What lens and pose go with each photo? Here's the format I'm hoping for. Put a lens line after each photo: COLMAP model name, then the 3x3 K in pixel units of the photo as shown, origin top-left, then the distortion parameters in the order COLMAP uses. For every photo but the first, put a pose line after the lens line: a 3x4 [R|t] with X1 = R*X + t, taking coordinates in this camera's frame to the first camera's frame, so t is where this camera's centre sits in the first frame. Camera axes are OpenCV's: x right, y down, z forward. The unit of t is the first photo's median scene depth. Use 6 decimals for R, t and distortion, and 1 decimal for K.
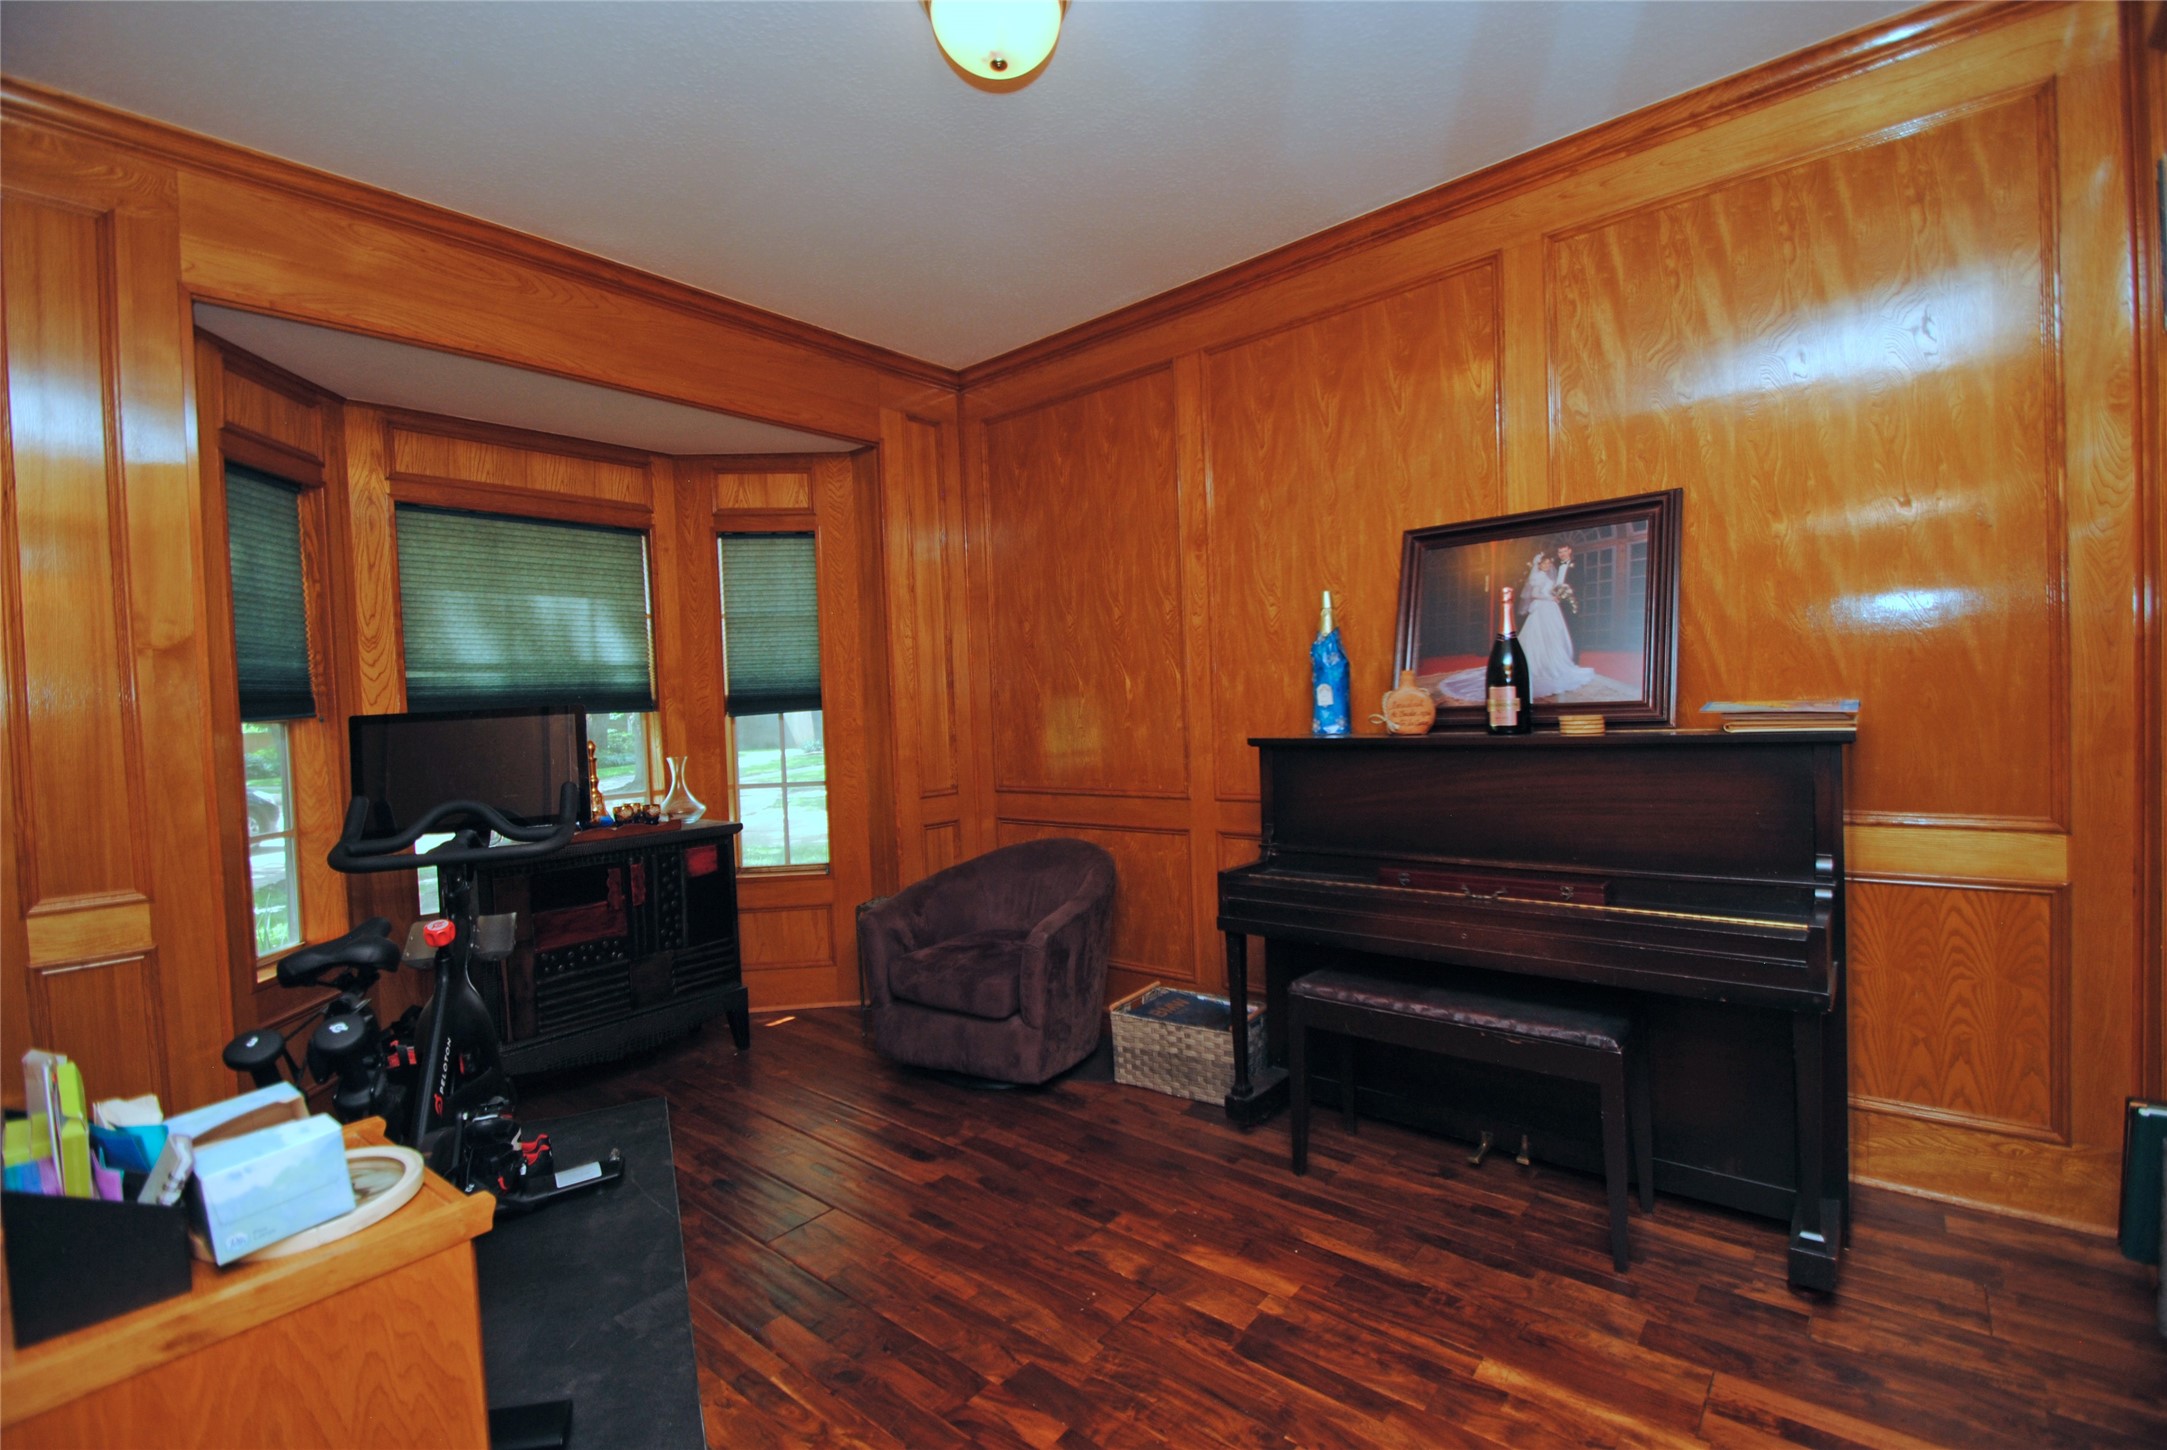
lens RADIAL K [[951.5, 0, 1089.8], [0, 951.5, 730.6], [0, 0, 1]] dist [-0.000794, -0.006660]
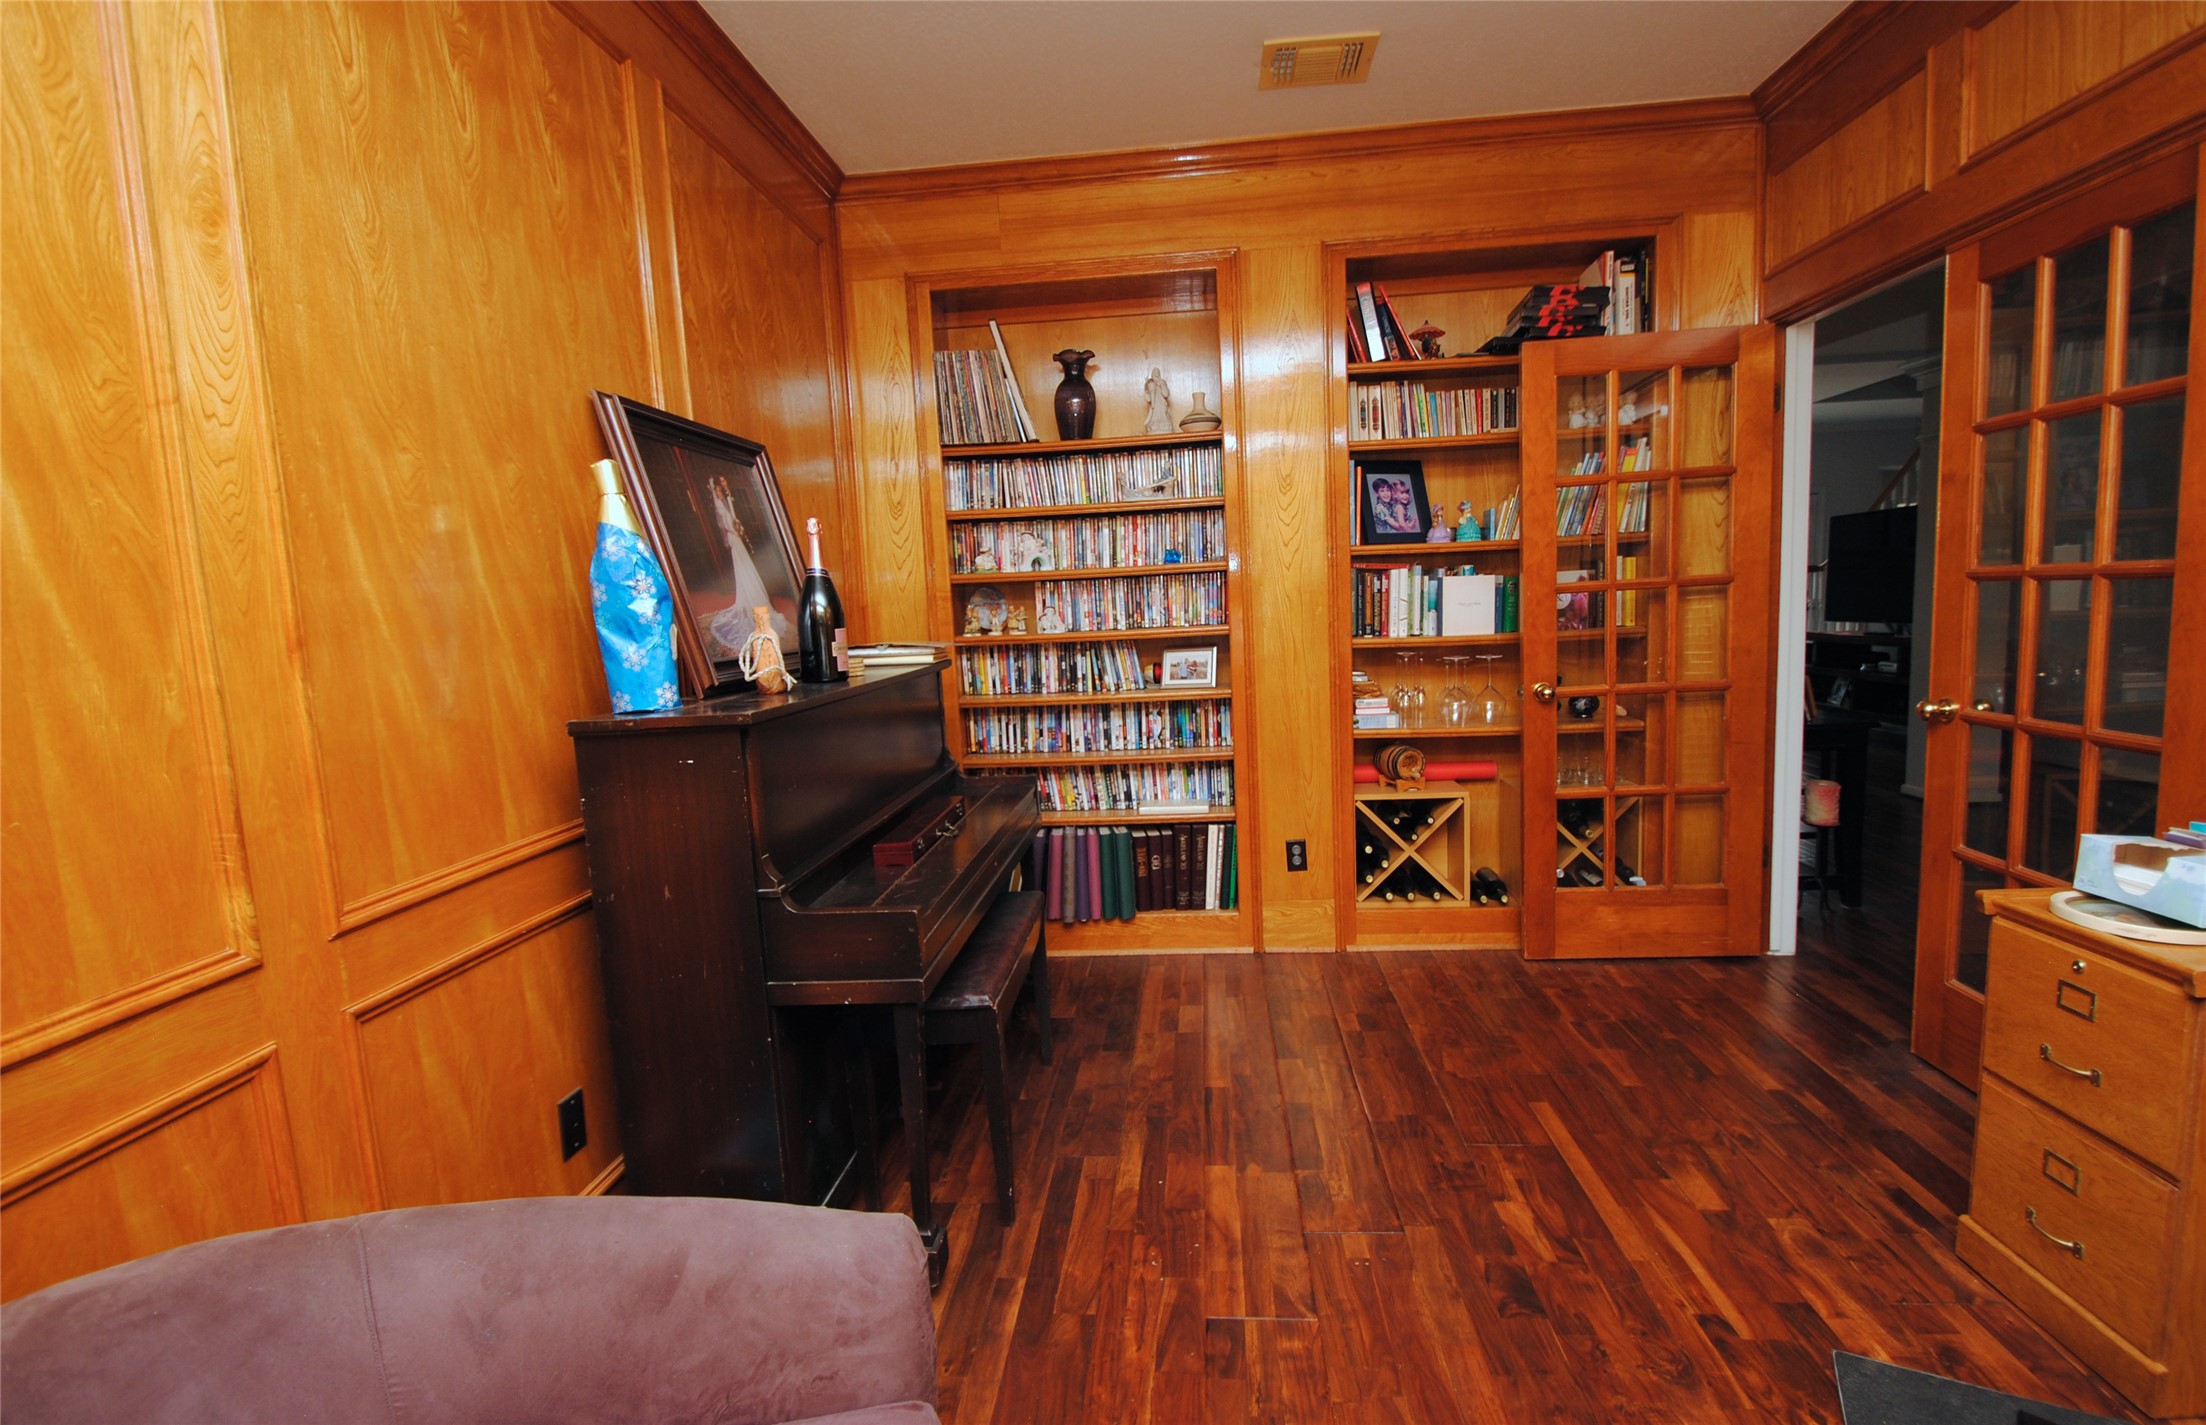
lens RADIAL K [[1043.7, 0, 1109.1], [0, 1043.7, 717.2], [0, 0, 1]] dist [-0.000940, -0.000037]
pose [[-0.576946, -0.023607, 0.816441, -0.569550], [0.092770, 0.991220, 0.094218, -0.033071], [-0.811497, 0.130100, -0.569690, 1.463051]]
